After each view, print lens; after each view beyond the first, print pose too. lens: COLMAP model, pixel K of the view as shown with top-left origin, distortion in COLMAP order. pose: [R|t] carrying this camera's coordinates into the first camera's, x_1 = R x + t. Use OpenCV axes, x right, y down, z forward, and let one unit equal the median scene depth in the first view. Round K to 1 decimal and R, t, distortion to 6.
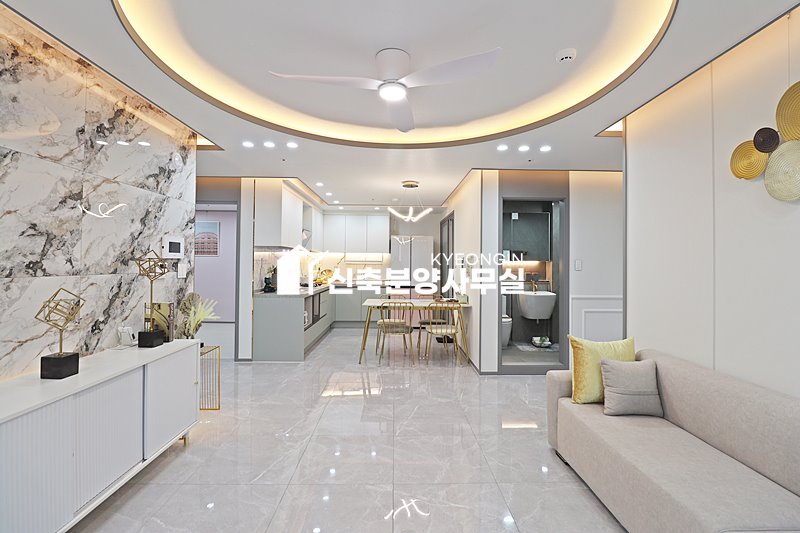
lens RADIAL K [[367.5, 0, 403.1], [0, 367.5, 259.4], [0, 0, 1]] dist [-0.002194, -0.012365]
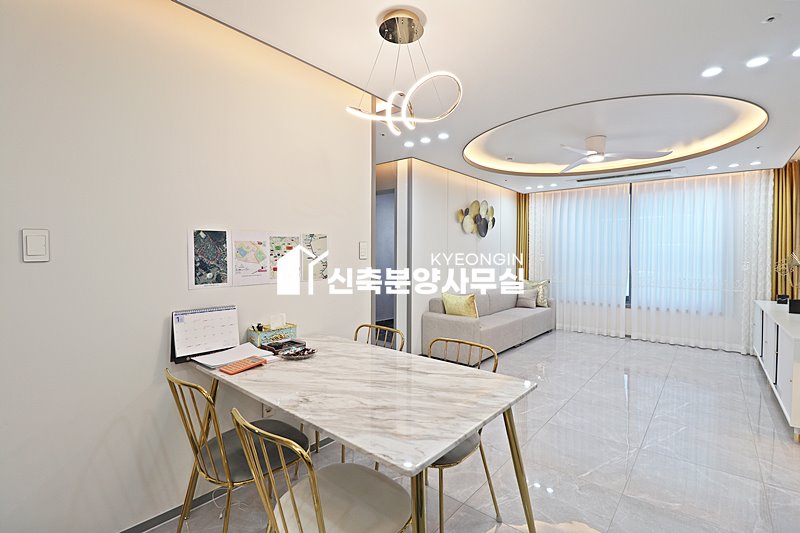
lens RADIAL K [[377.1, 0, 401.0], [0, 377.1, 262.3], [0, 0, 1]] dist [0.003001, -0.017678]
pose [[-0.754130, -0.024729, 0.656259, -0.258963], [-0.020189, 0.999691, 0.014470, 0.021847], [-0.656414, -0.002338, -0.754397, 1.468757]]
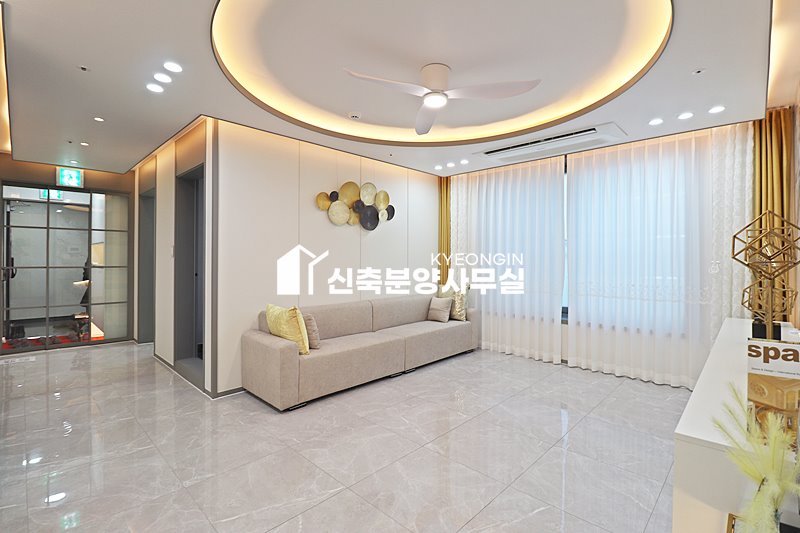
lens RADIAL K [[377.1, 0, 401.0], [0, 377.1, 262.3], [0, 0, 1]] dist [0.003001, -0.017678]
pose [[-0.706157, -0.019225, 0.707794, -0.393562], [-0.018408, 0.999792, 0.008790, 0.023495], [-0.707816, -0.006822, -0.706364, 0.938321]]
